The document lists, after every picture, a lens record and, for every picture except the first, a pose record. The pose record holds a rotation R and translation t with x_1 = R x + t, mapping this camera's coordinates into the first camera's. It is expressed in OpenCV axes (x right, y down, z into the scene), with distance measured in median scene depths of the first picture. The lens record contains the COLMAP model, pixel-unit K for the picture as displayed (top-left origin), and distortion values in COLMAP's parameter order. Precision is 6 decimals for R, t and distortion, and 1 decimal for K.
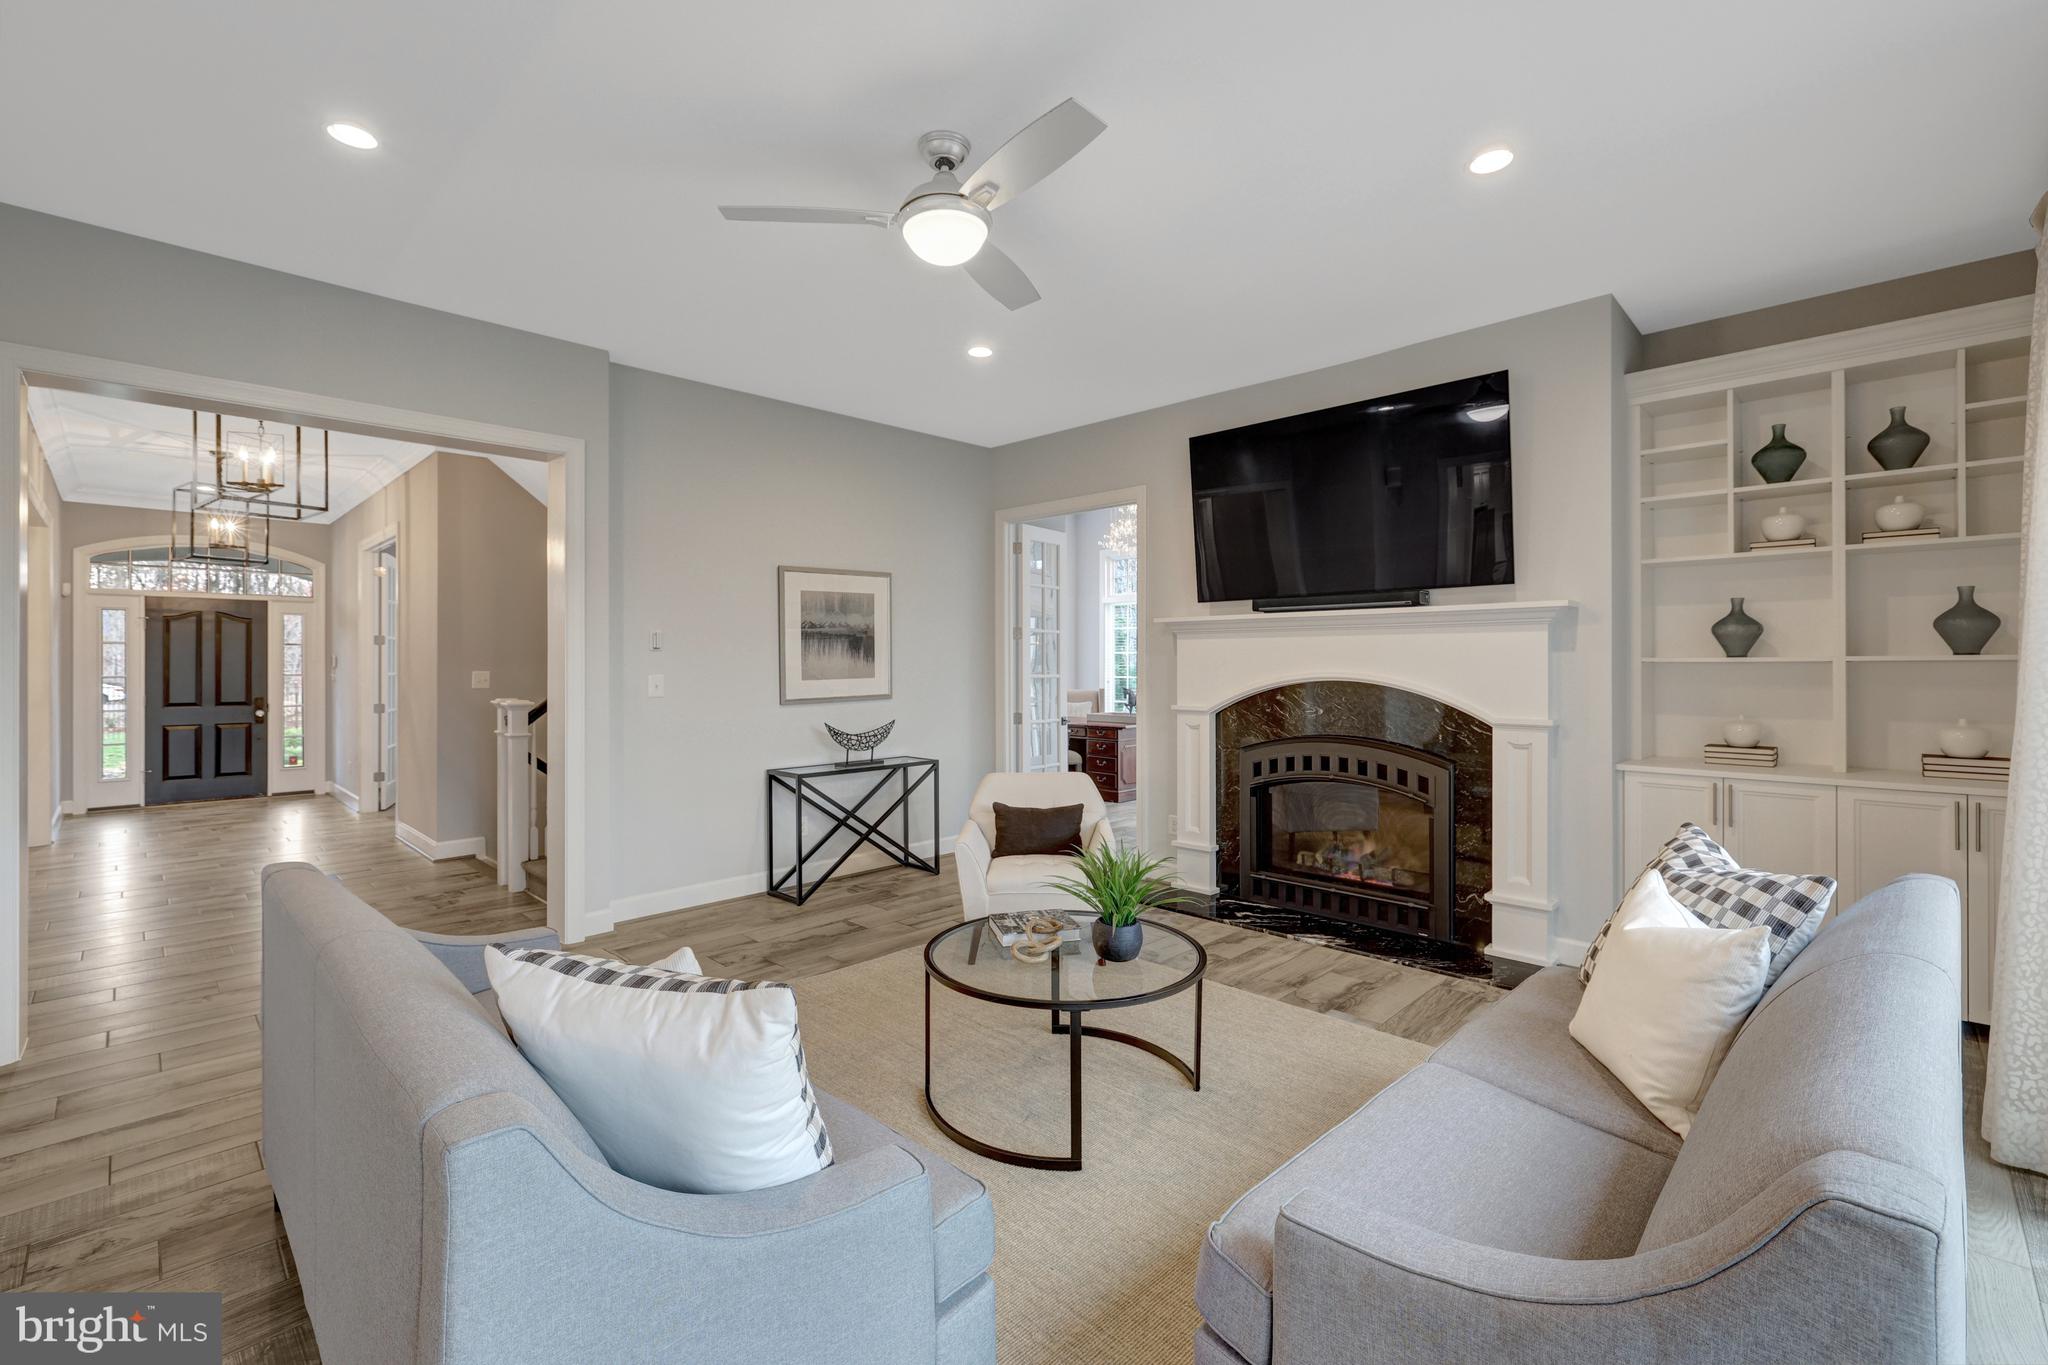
lens RADIAL K [[887.7, 0, 1034.7], [0, 887.7, 670.2], [0, 0, 1]] dist [-0.002583, -0.000034]
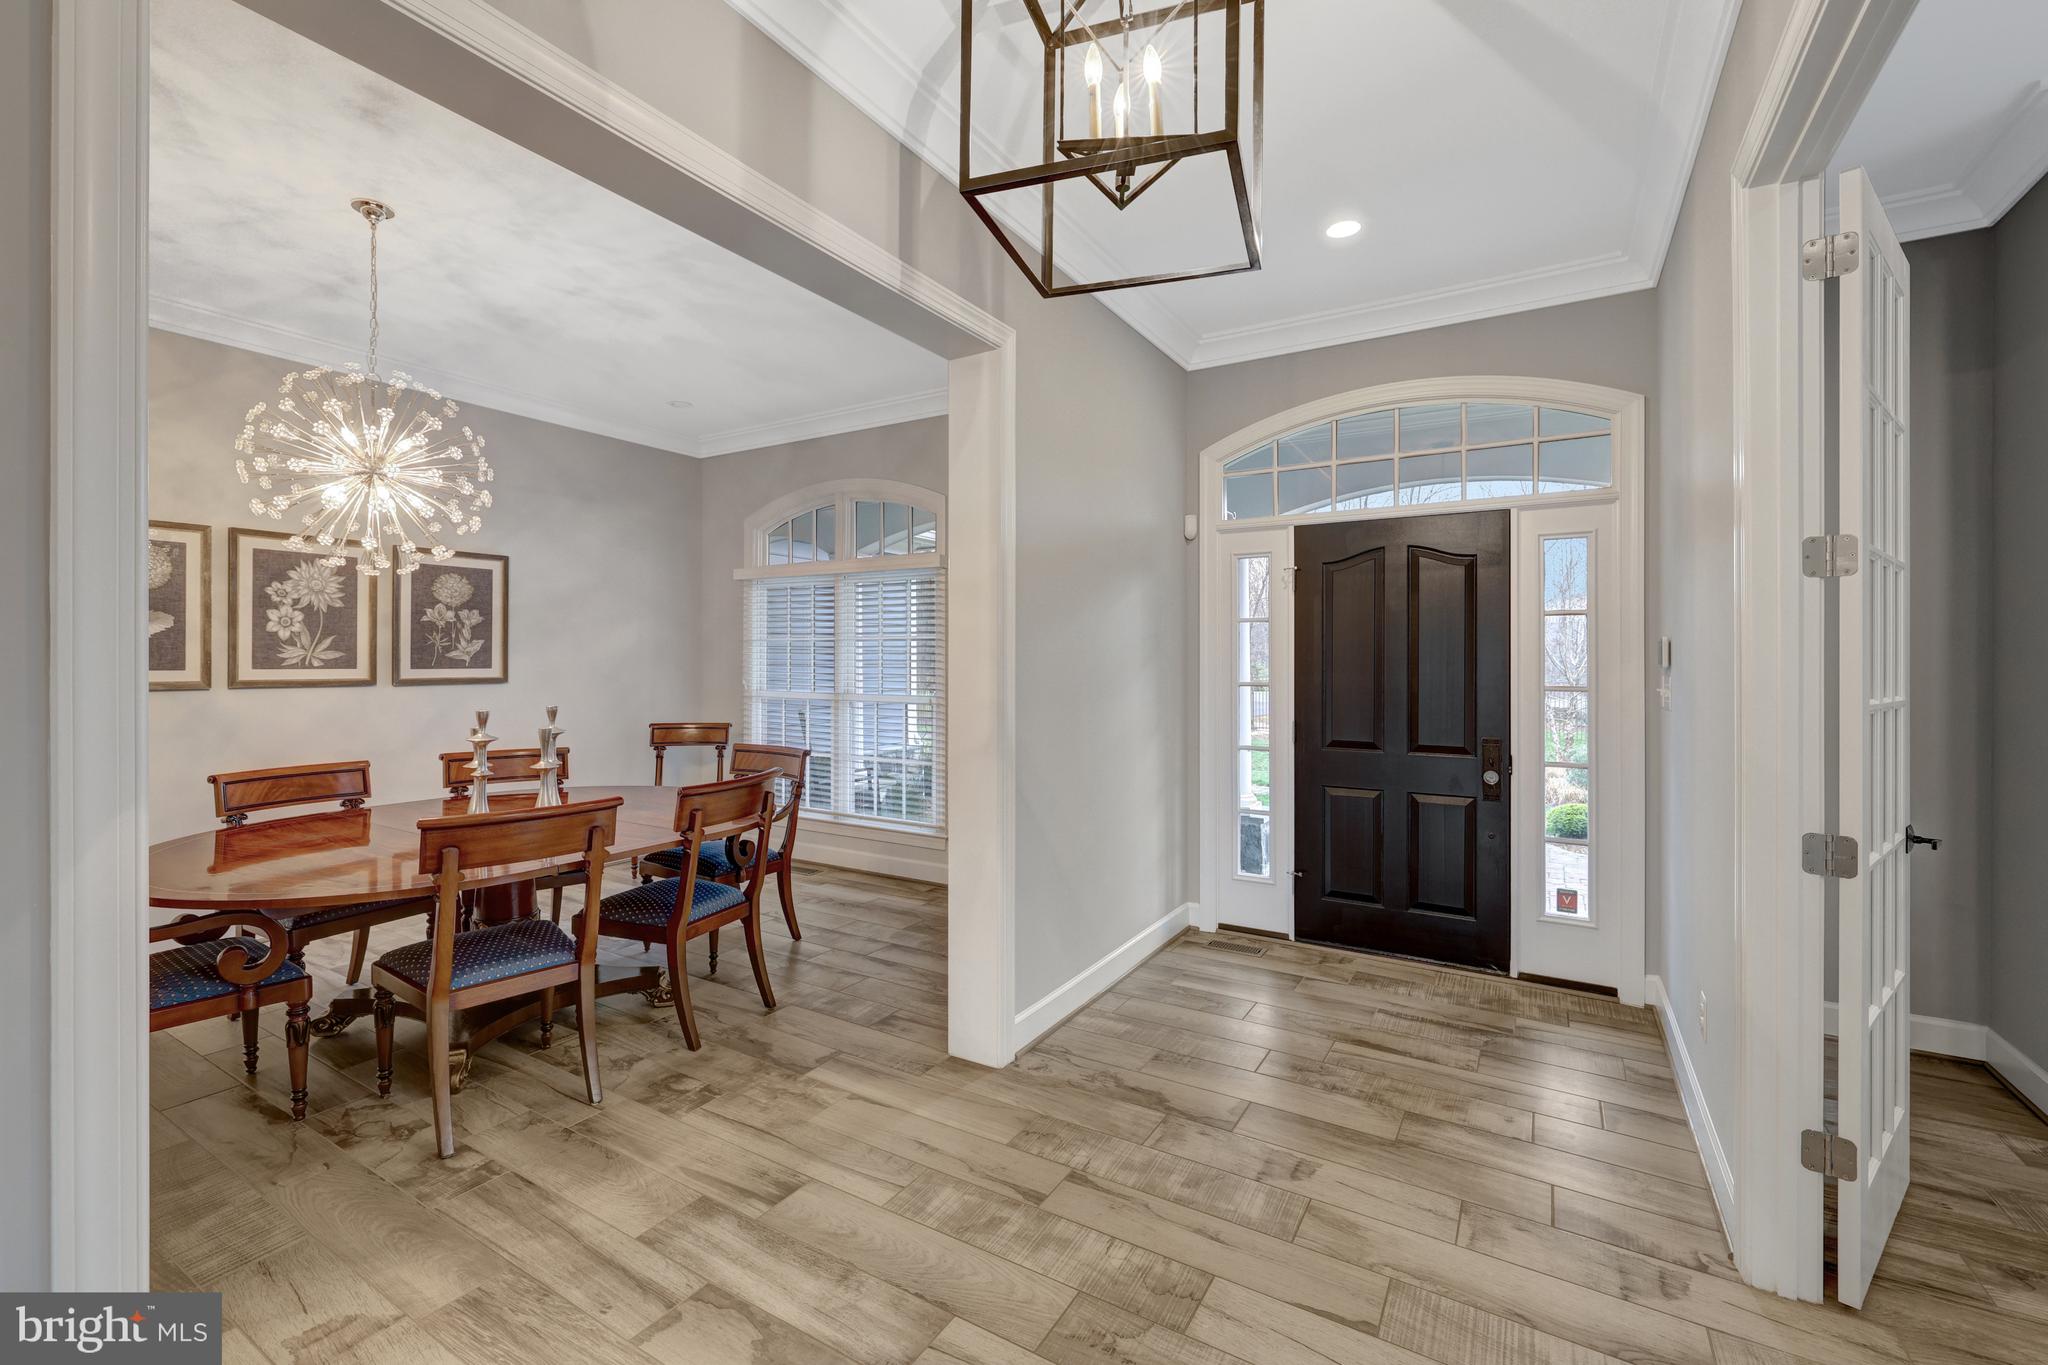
lens RADIAL K [[887.7, 0, 975.0], [0, 887.7, 658.3], [0, 0, 1]] dist [-0.002583, -0.000034]
pose [[0.200304, -0.003418, -0.979728, -0.771053], [-0.008213, 0.999953, -0.005167, -0.005758], [0.979699, 0.009081, 0.200267, 1.017937]]
